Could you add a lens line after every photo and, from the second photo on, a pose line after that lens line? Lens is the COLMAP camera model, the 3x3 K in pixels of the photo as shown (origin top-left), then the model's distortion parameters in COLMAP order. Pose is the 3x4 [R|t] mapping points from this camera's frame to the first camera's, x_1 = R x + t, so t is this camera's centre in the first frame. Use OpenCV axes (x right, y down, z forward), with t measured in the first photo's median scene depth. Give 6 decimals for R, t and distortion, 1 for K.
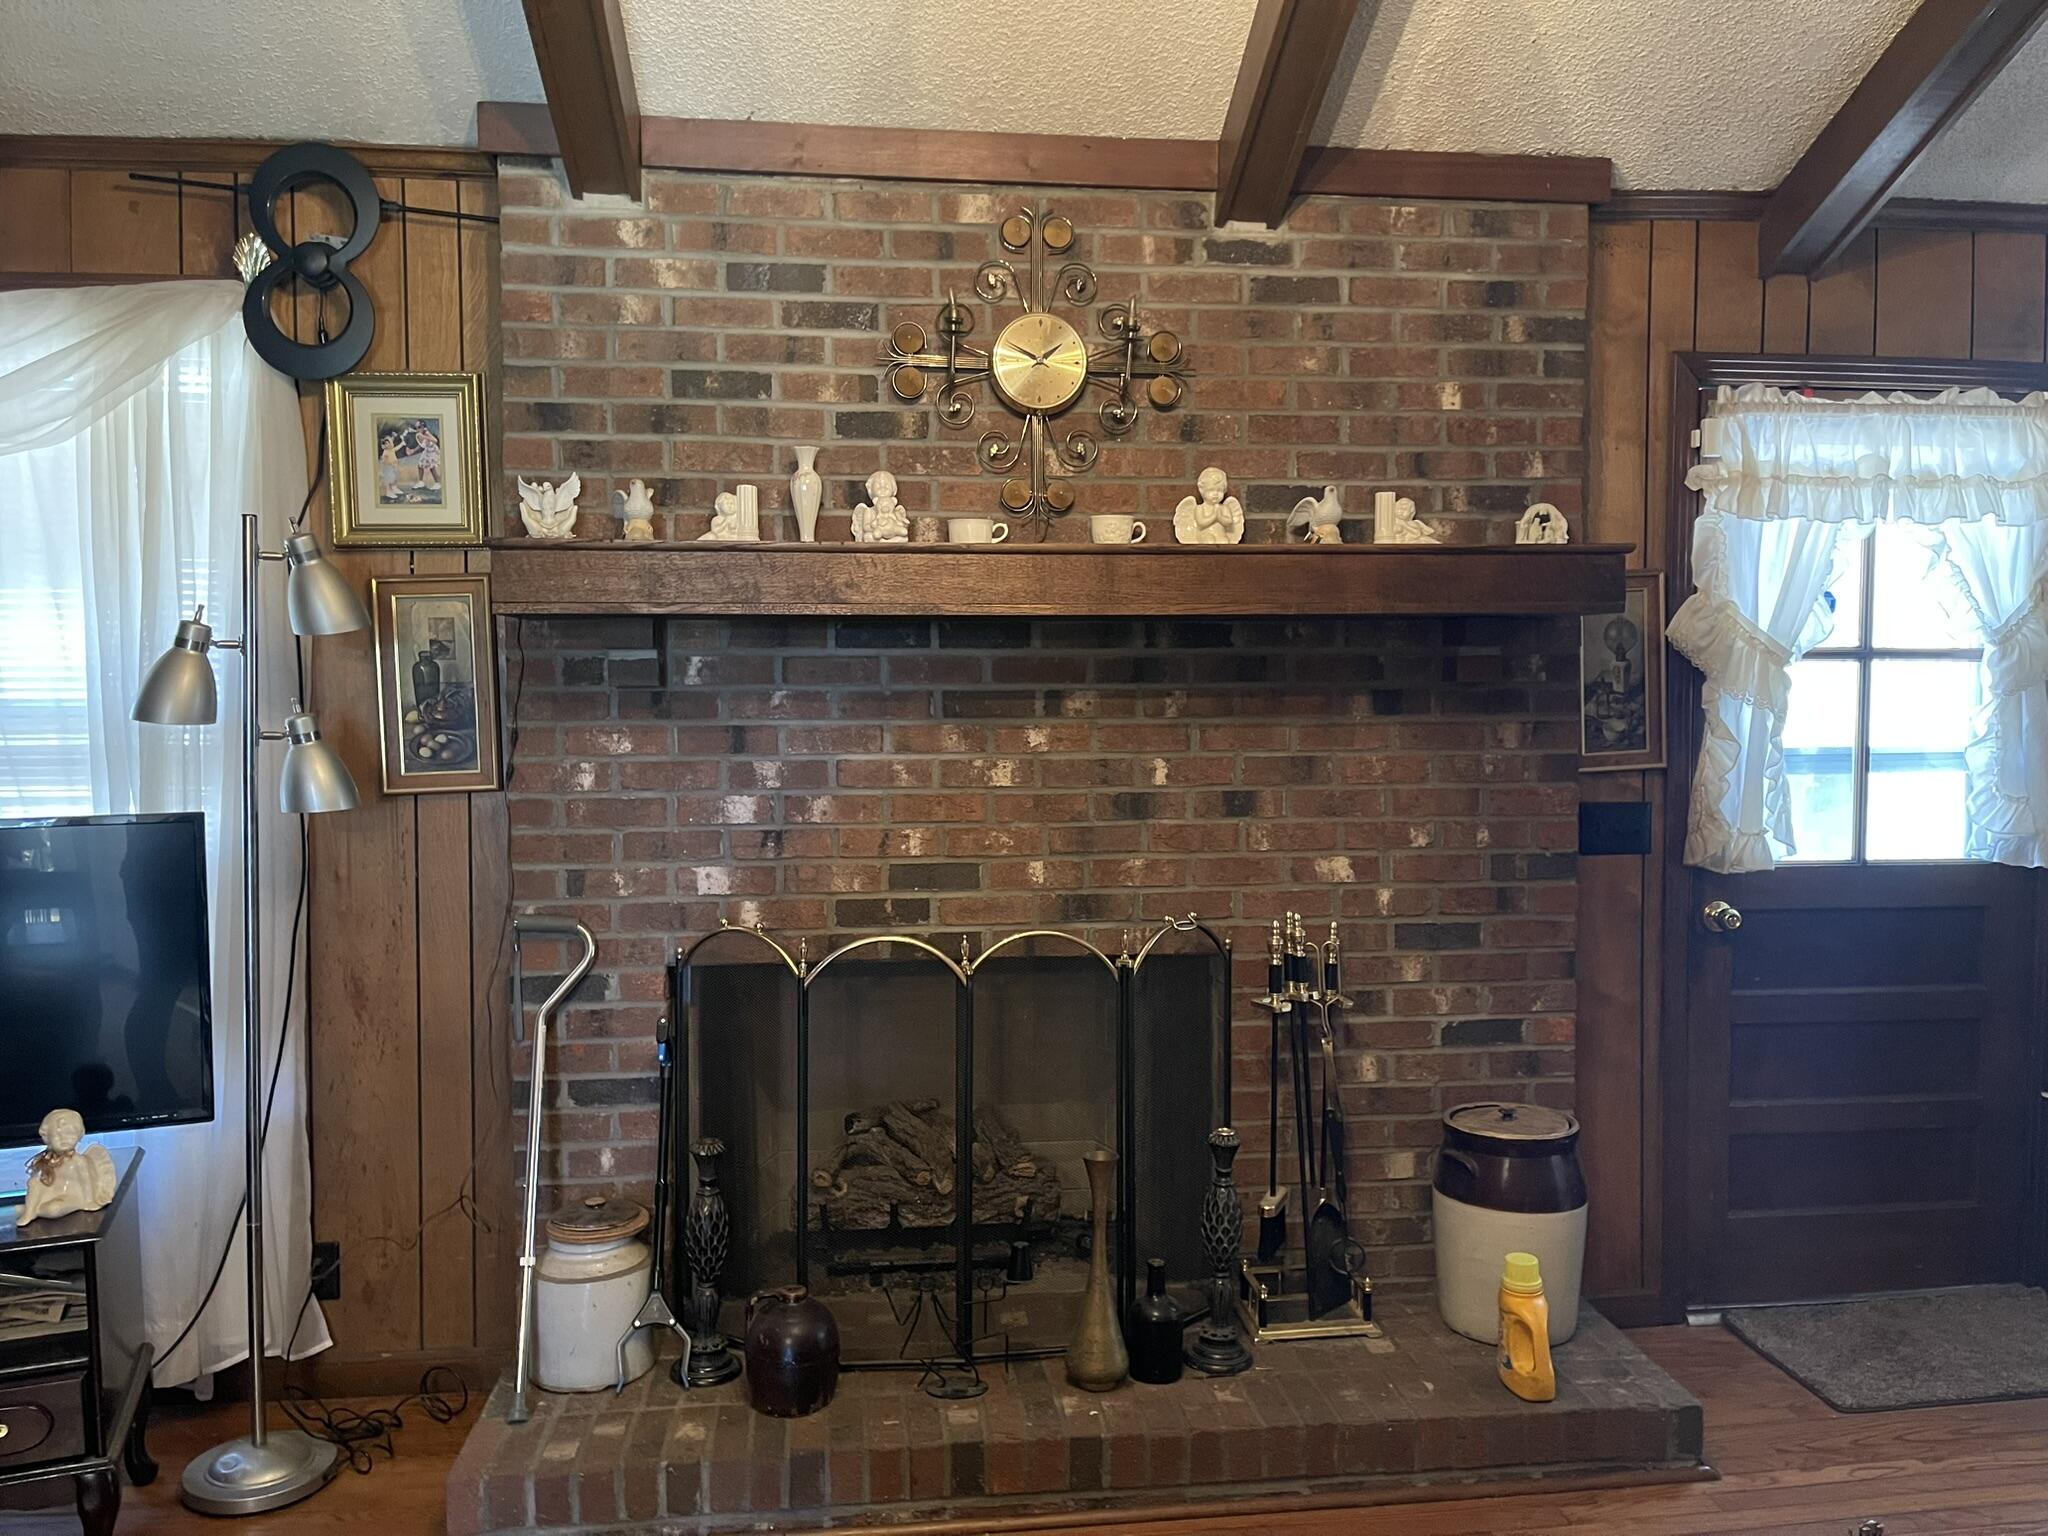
lens RADIAL K [[1526.7, 0, 1021.1], [0, 1526.7, 763.7], [0, 0, 1]] dist [0.053139, -0.036453]
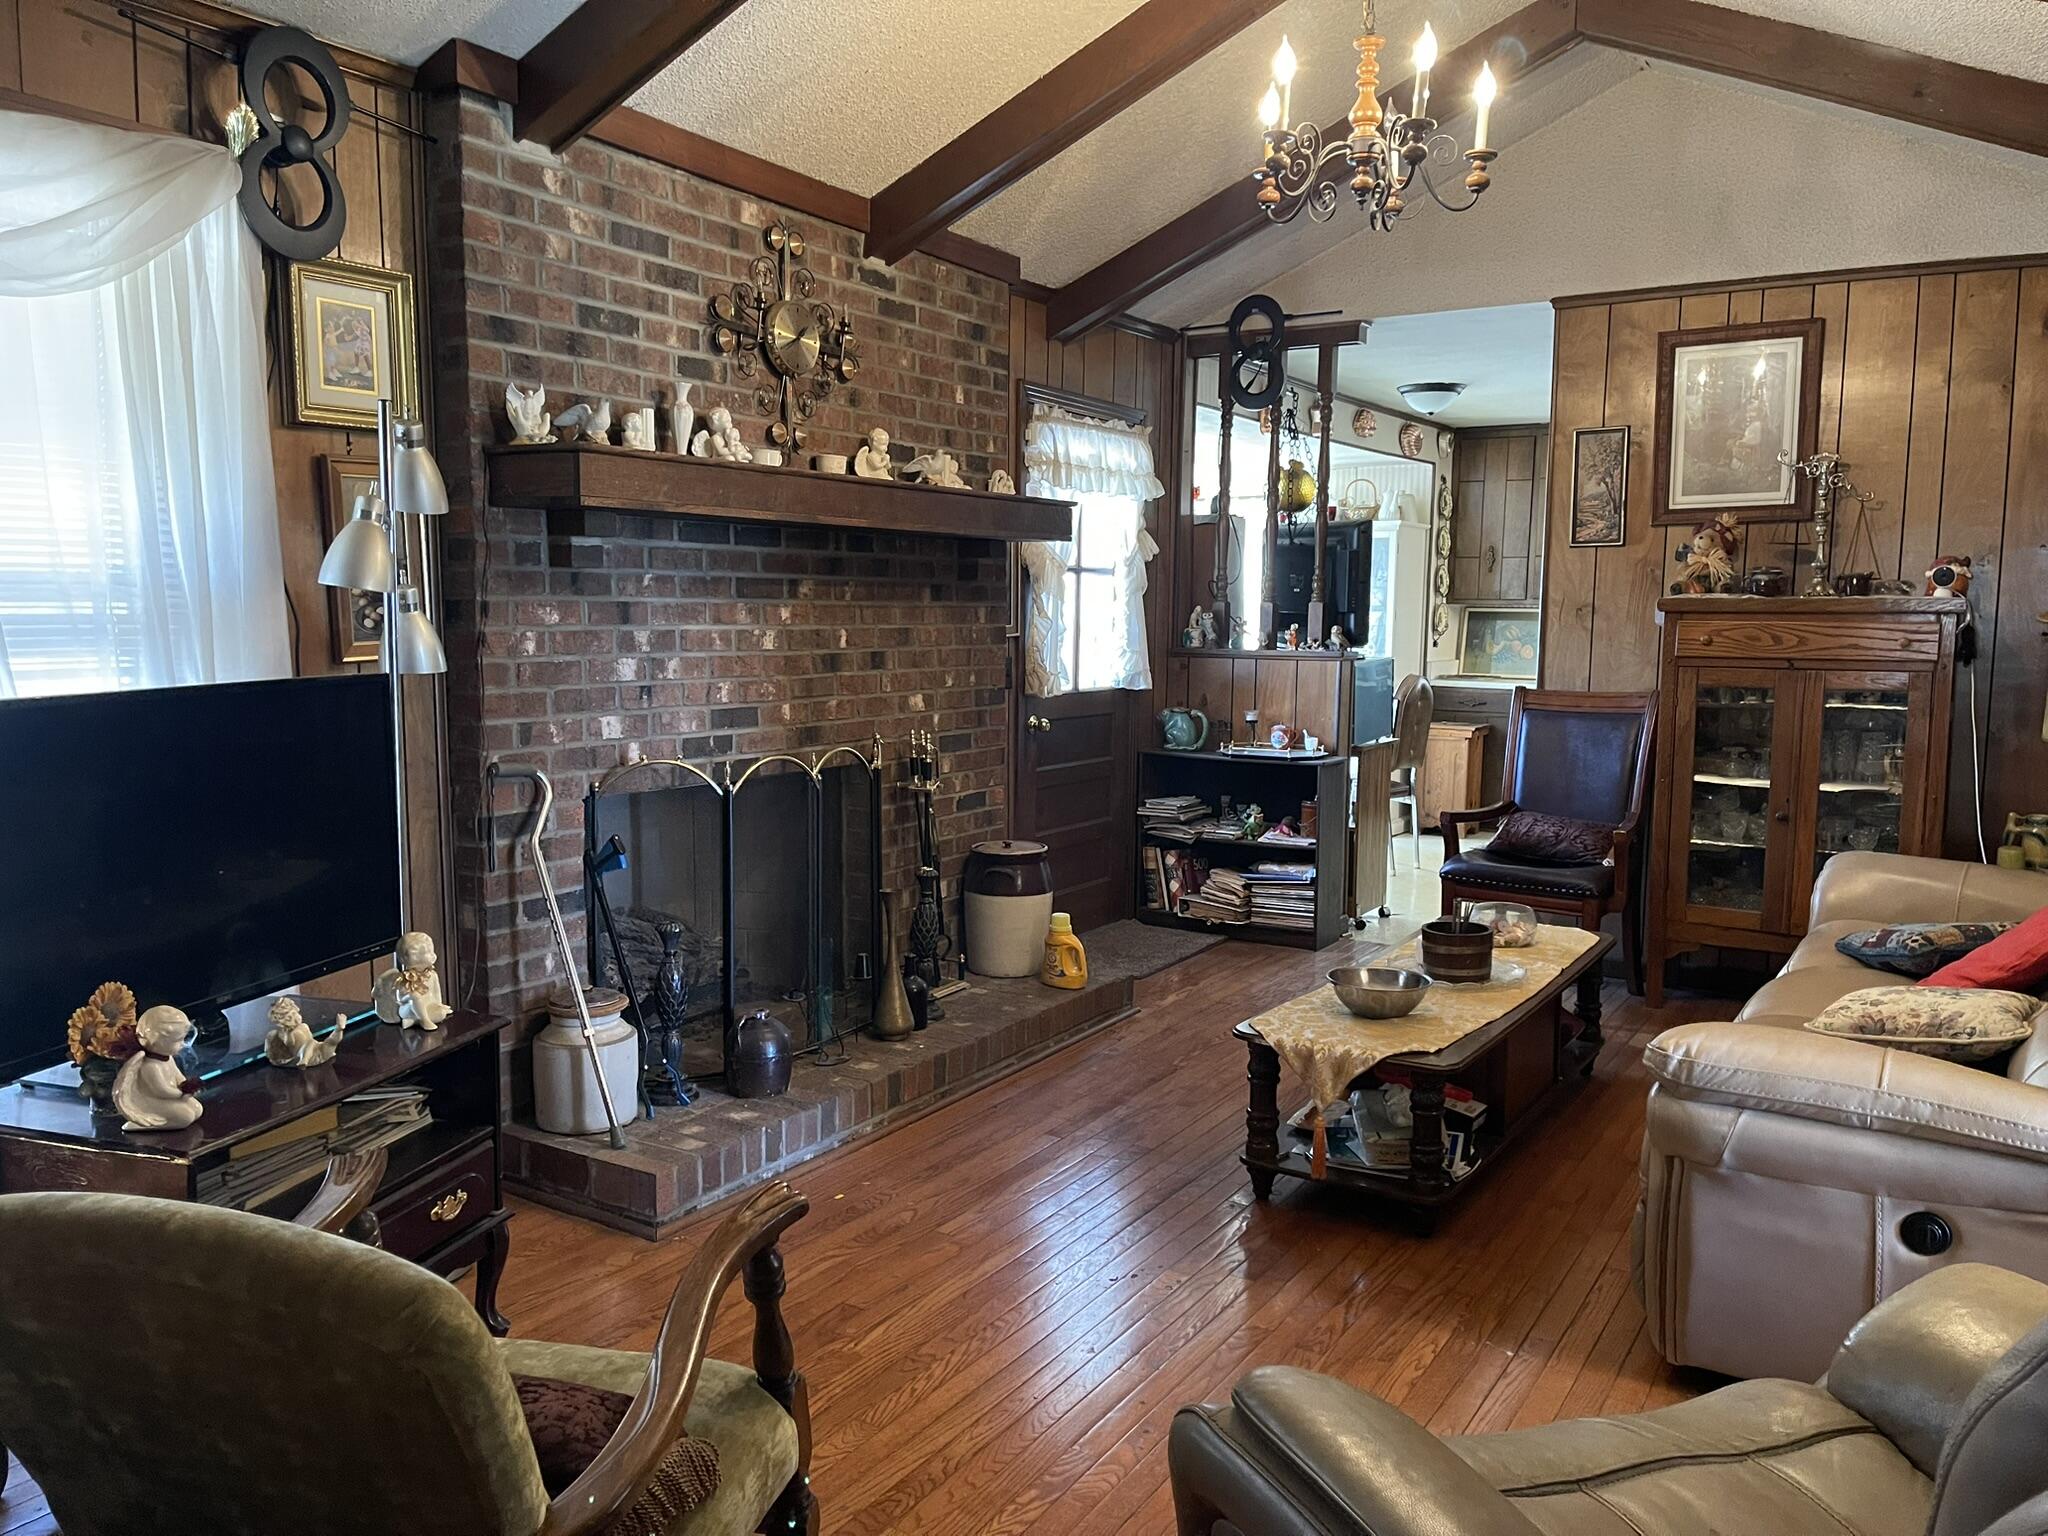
lens RADIAL K [[1526.7, 0, 1026.7], [0, 1526.7, 776.1], [0, 0, 1]] dist [0.053139, -0.036453]
pose [[0.629156, -0.077022, 0.773454, -0.948935], [0.022188, 0.996452, 0.081180, 0.022303], [-0.776962, -0.033914, 0.628633, -0.042589]]
